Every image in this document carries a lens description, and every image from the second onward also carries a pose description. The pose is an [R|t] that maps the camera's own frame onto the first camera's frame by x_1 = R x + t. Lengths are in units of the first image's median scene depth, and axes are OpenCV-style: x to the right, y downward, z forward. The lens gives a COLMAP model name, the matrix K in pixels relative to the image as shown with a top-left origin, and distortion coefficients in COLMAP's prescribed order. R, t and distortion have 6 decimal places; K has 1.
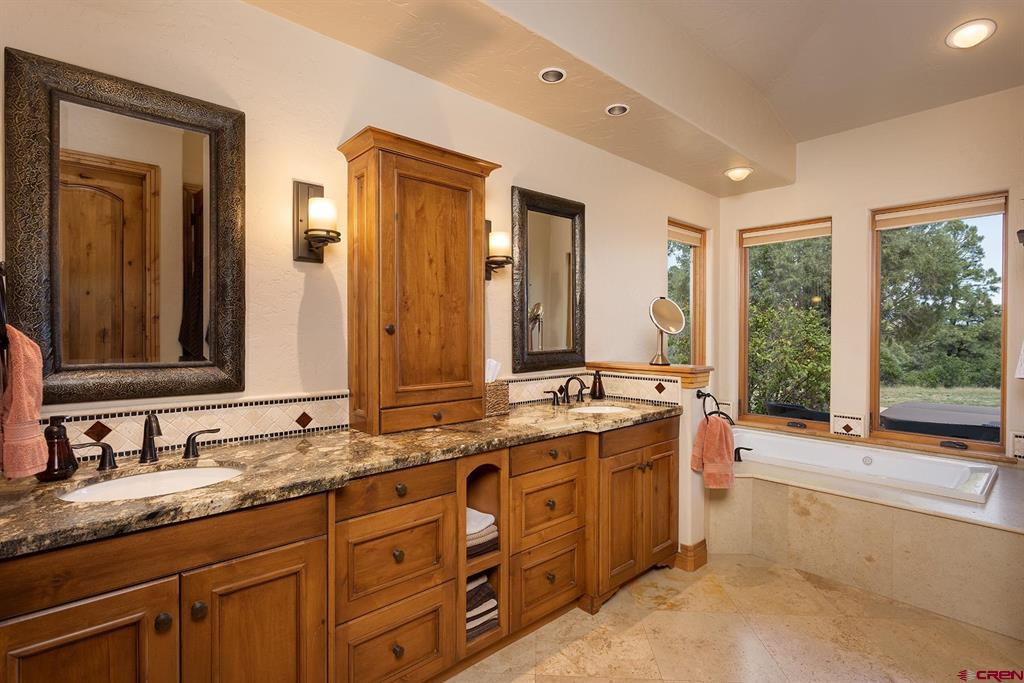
lens RADIAL K [[496.9, 0, 512.0], [0, 496.9, 341.5], [0, 0, 1]] dist [-0.000135, 0.000201]
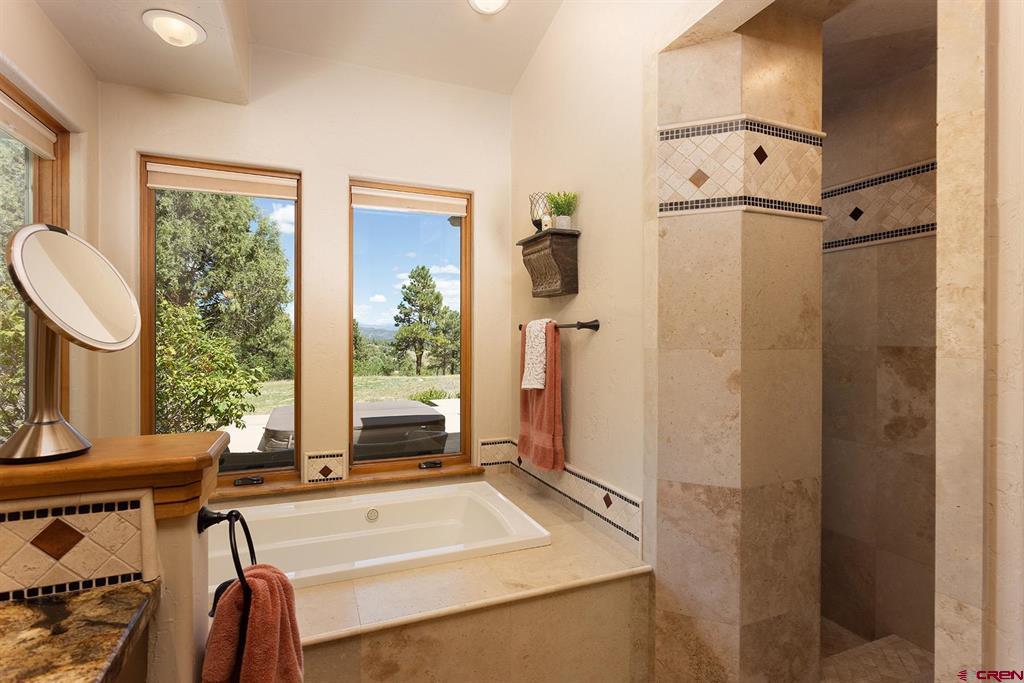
lens RADIAL K [[496.9, 0, 512.0], [0, 496.9, 341.5], [0, 0, 1]] dist [-0.000135, 0.000201]
pose [[0.338753, -0.011126, 0.940809, 0.090932], [0.014400, 0.999874, 0.006639, -0.015757], [-0.940765, 0.011299, 0.338871, 0.509754]]
